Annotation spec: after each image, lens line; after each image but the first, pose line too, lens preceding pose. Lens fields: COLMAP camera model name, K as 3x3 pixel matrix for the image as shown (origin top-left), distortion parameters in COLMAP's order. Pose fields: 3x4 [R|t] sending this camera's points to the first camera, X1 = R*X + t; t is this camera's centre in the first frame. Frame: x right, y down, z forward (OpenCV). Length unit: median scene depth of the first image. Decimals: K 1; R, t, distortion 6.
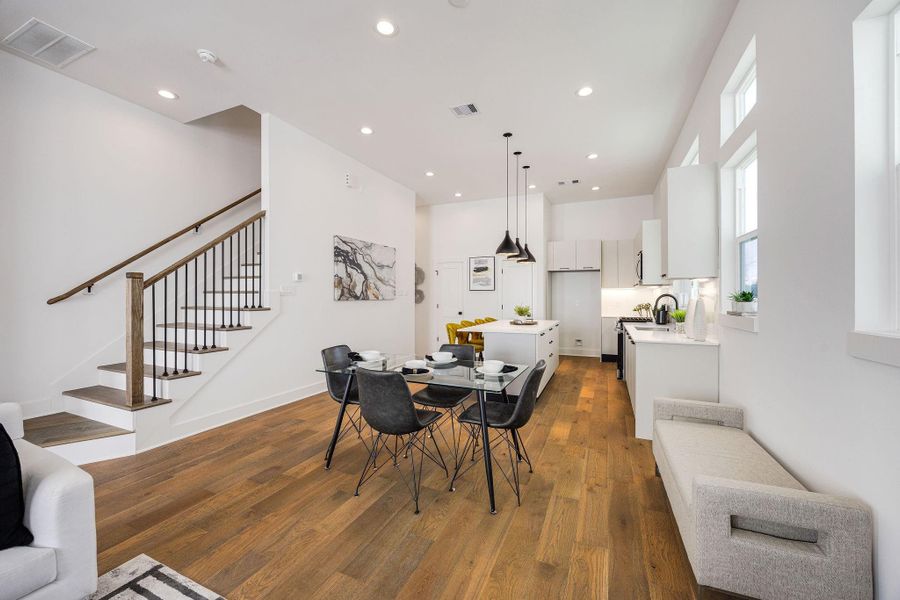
lens RADIAL K [[351.5, 0, 454.2], [0, 351.5, 294.0], [0, 0, 1]] dist [0.000328, -0.000025]
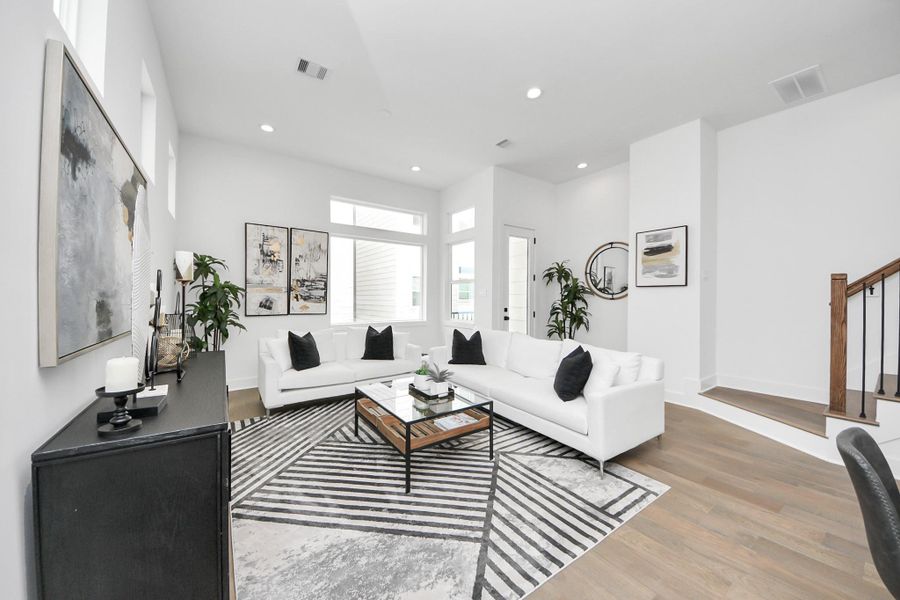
lens RADIAL K [[321.9, 0, 450.0], [0, 321.9, 300.0], [0, 0, 1]] dist [0.001602, 0.000012]
pose [[-0.520853, 0.003830, -0.853638, 0.212413], [0.005559, 0.999984, 0.001094, 0.002577], [0.853628, -0.004175, -0.520866, 0.310214]]
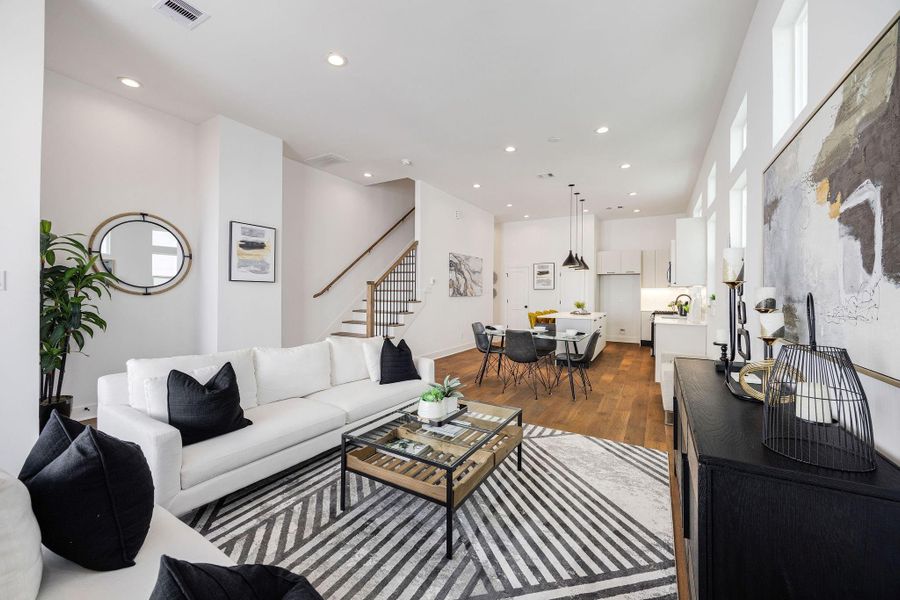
lens RADIAL K [[348.0, 0, 455.7], [0, 348.0, 292.4], [0, 0, 1]] dist [-0.000715, 0.000030]
pose [[0.993426, 0.006775, -0.114273, -0.141501], [-0.005825, 0.999946, 0.008645, -0.011450], [0.114326, -0.007922, 0.993412, -0.447928]]
